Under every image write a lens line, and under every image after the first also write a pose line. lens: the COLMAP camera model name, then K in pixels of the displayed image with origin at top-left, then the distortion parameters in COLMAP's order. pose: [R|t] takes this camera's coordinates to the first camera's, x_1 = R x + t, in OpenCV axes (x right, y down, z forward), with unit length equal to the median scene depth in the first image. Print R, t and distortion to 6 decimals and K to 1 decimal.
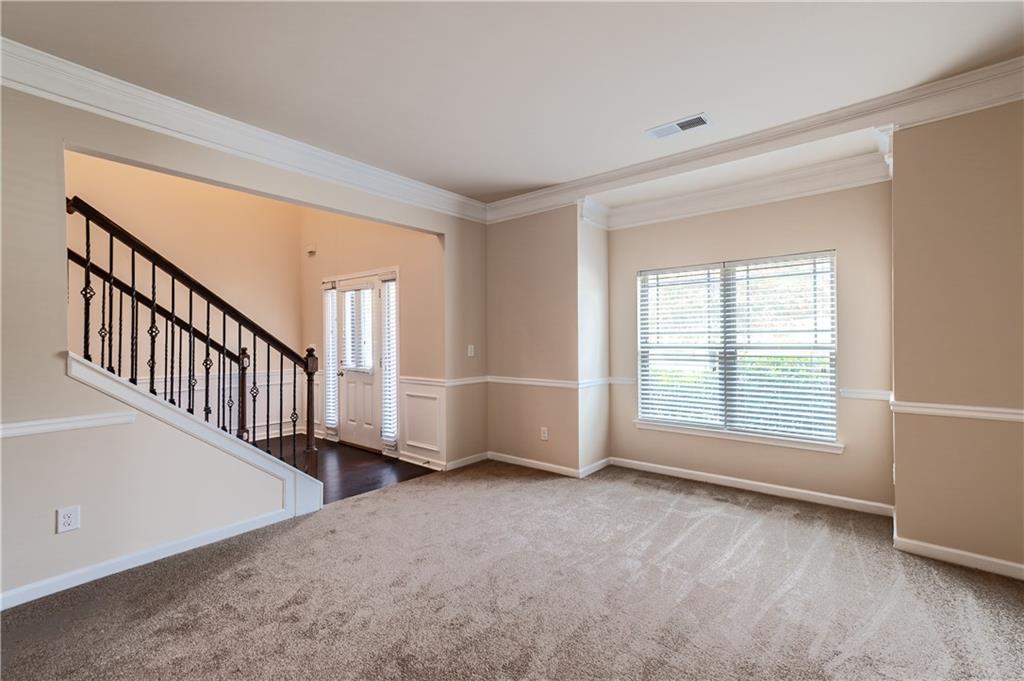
lens RADIAL K [[475.6, 0, 505.2], [0, 475.6, 337.5], [0, 0, 1]] dist [-0.001383, 0.013802]
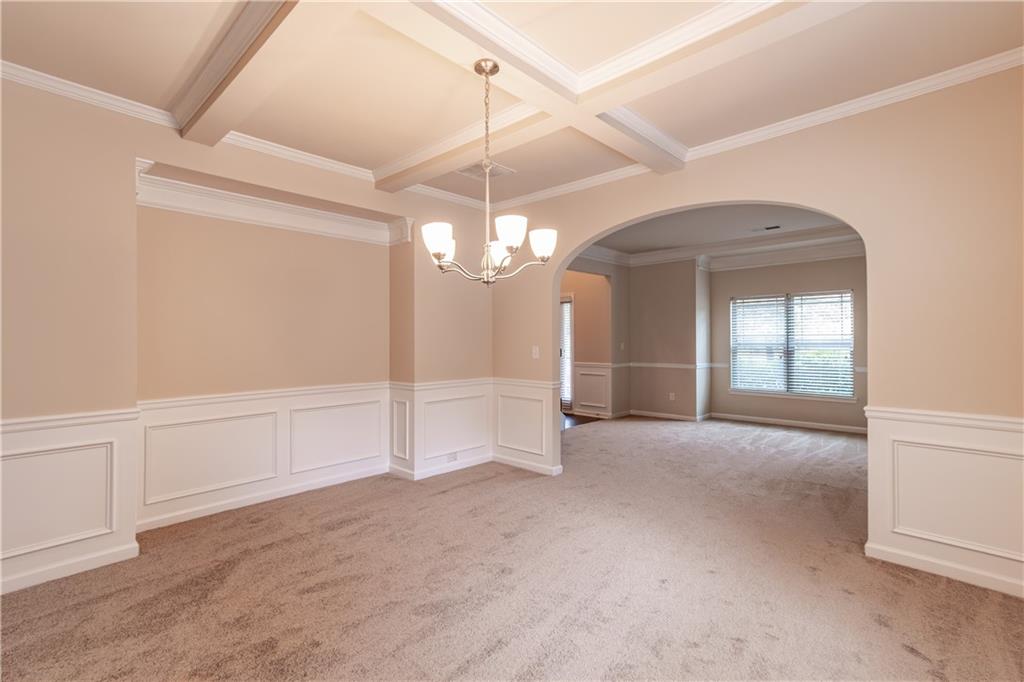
lens RADIAL K [[475.6, 0, 509.0], [0, 475.6, 341.7], [0, 0, 1]] dist [-0.001383, 0.013802]
pose [[0.997802, 0.003872, -0.066156, -0.370734], [-0.003685, 0.999989, 0.002953, 0.008503], [0.066167, -0.002703, 0.997805, -0.677086]]
